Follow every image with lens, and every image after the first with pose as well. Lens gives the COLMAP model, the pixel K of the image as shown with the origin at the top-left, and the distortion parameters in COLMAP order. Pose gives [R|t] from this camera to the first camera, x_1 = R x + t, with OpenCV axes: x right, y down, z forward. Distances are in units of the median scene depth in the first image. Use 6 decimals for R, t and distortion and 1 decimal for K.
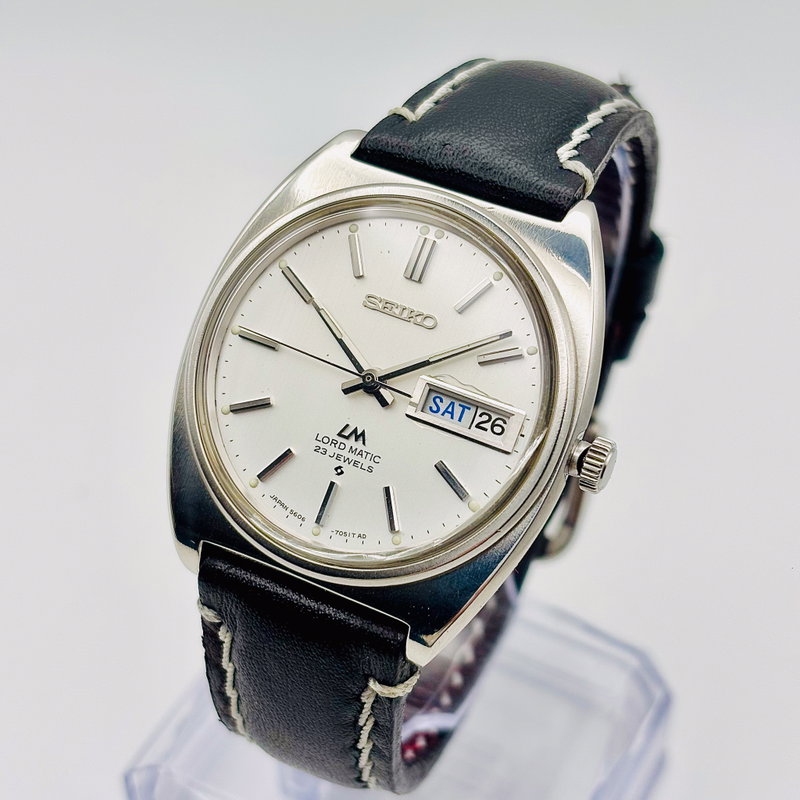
lens RADIAL K [[1639.3, 0, 401.5], [0, 1639.3, 406.2], [0, 0, 1]] dist [0.280435, 0.000000]
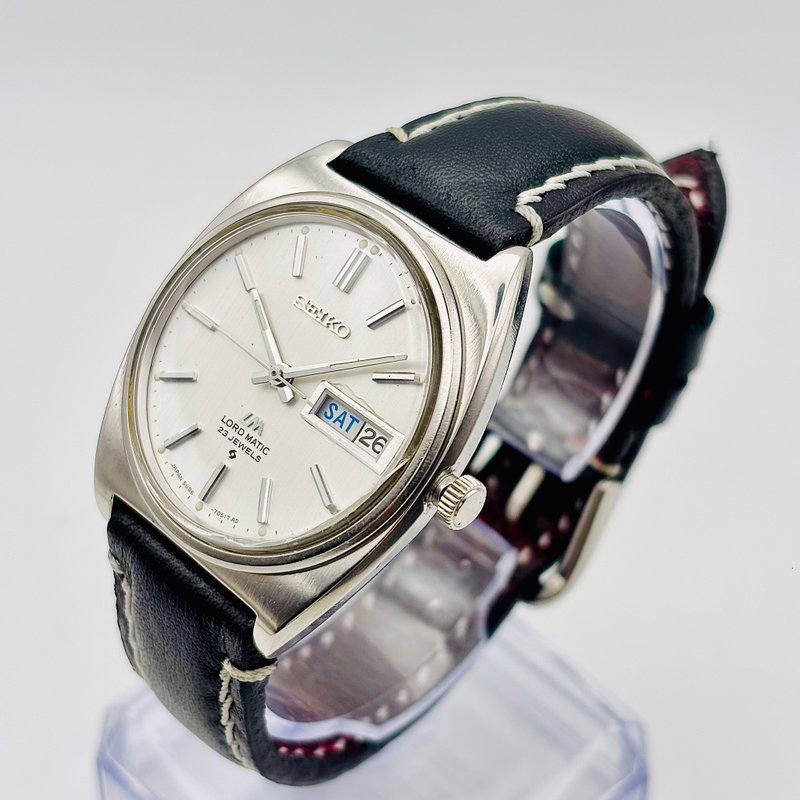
lens RADIAL K [[1639.3, 0, 403.1], [0, 1639.3, 399.5], [0, 0, 1]] dist [0.280435, 0.000000]
pose [[0.946600, 0.206644, -0.247482, 0.313082], [-0.211508, 0.977351, 0.007072, -0.024722], [0.243338, 0.045650, 0.968867, 0.013446]]
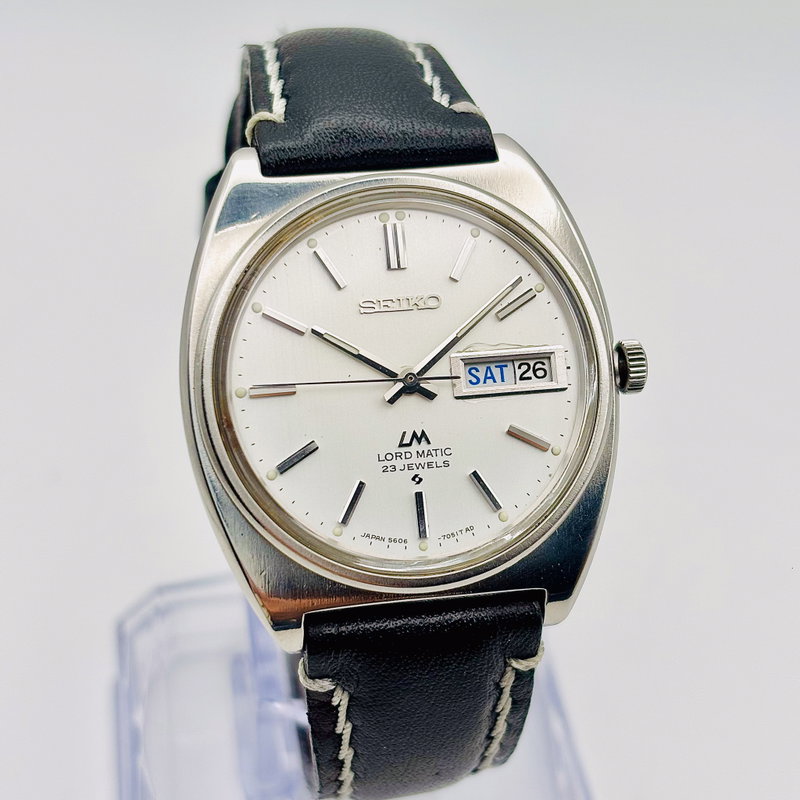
lens RADIAL K [[1639.3, 0, 393.9], [0, 1639.3, 407.0], [0, 0, 1]] dist [0.280435, 0.000000]
pose [[0.802906, -0.400925, 0.441136, -0.452839], [0.388210, 0.913266, 0.123443, -0.122446], [-0.452365, 0.072140, 0.888910, 0.147013]]
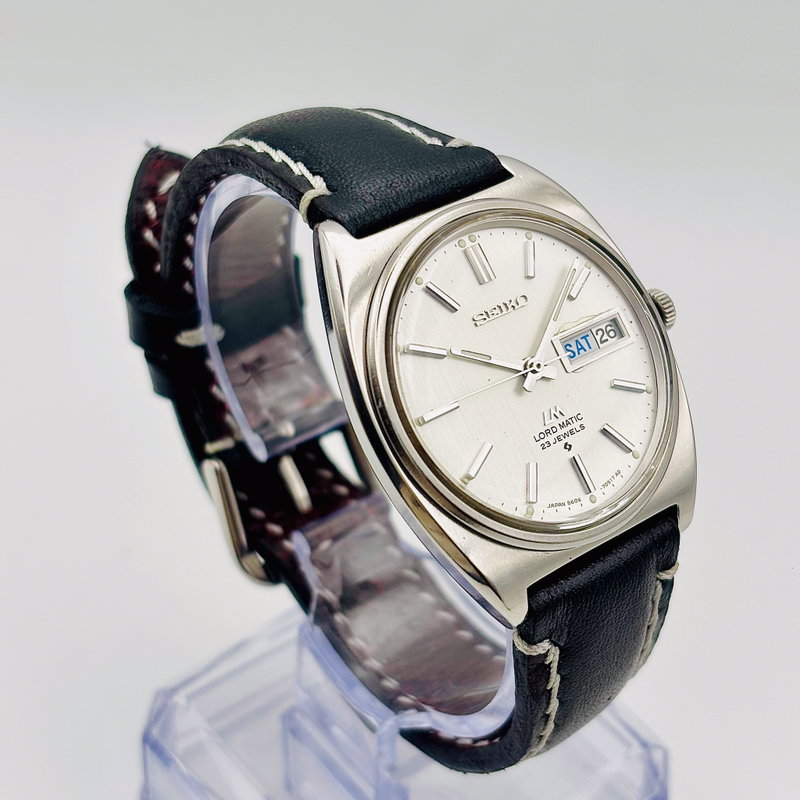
lens RADIAL K [[1639.3, 0, 400.0], [0, 1639.3, 397.1], [0, 0, 1]] dist [0.280435, 0.000000]
pose [[0.416633, -0.572158, 0.706436, -0.852743], [0.590333, 0.761235, 0.268381, -0.352588], [-0.691320, 0.305217, 0.654919, 0.331202]]
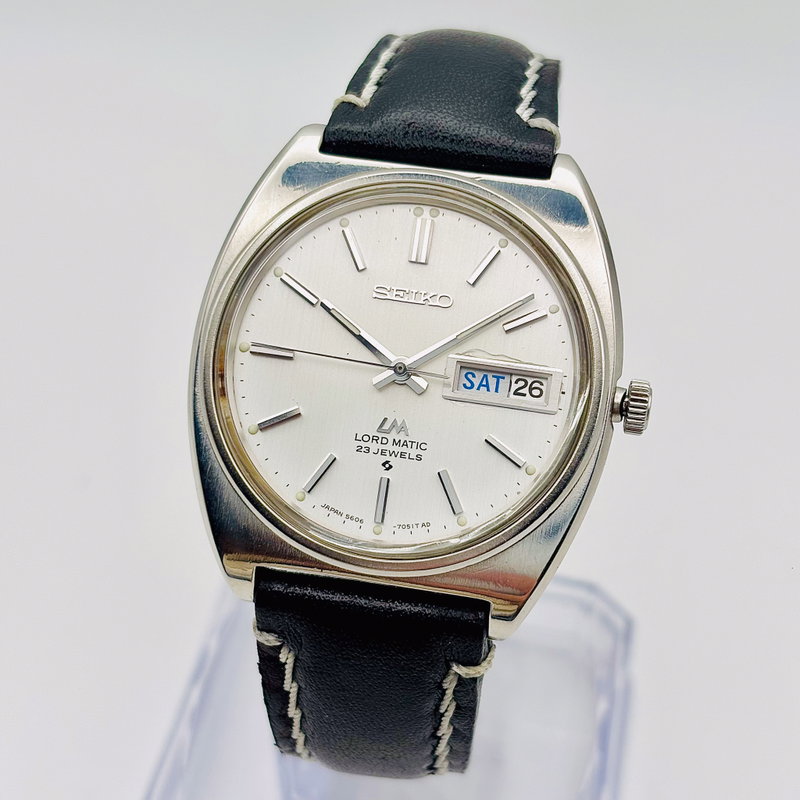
lens RADIAL K [[1639.3, 0, 402.1], [0, 1639.3, 403.4], [0, 0, 1]] dist [0.280435, 0.000000]
pose [[0.957922, -0.200323, 0.205561, -0.223502], [0.198045, 0.979676, 0.031816, -0.026918], [-0.207757, 0.010233, 0.978127, 0.030037]]
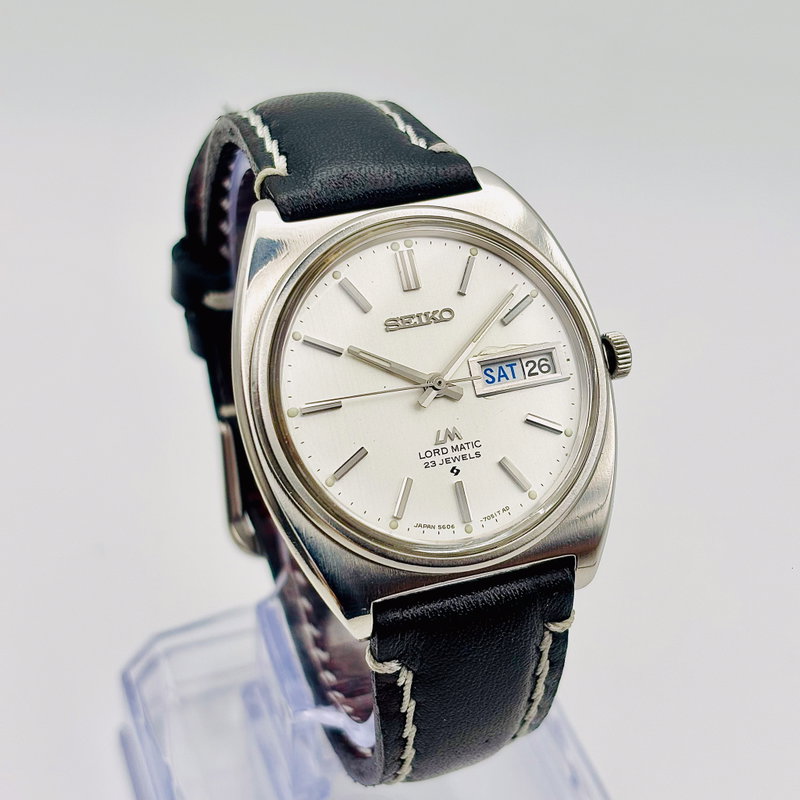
lens RADIAL K [[1639.3, 0, 397.3], [0, 1639.3, 395.9], [0, 0, 1]] dist [0.280435, 0.000000]
pose [[0.685910, -0.460611, 0.563352, -0.648396], [0.478987, 0.868588, 0.126988, -0.158881], [-0.547813, 0.182735, 0.816400, 0.124197]]
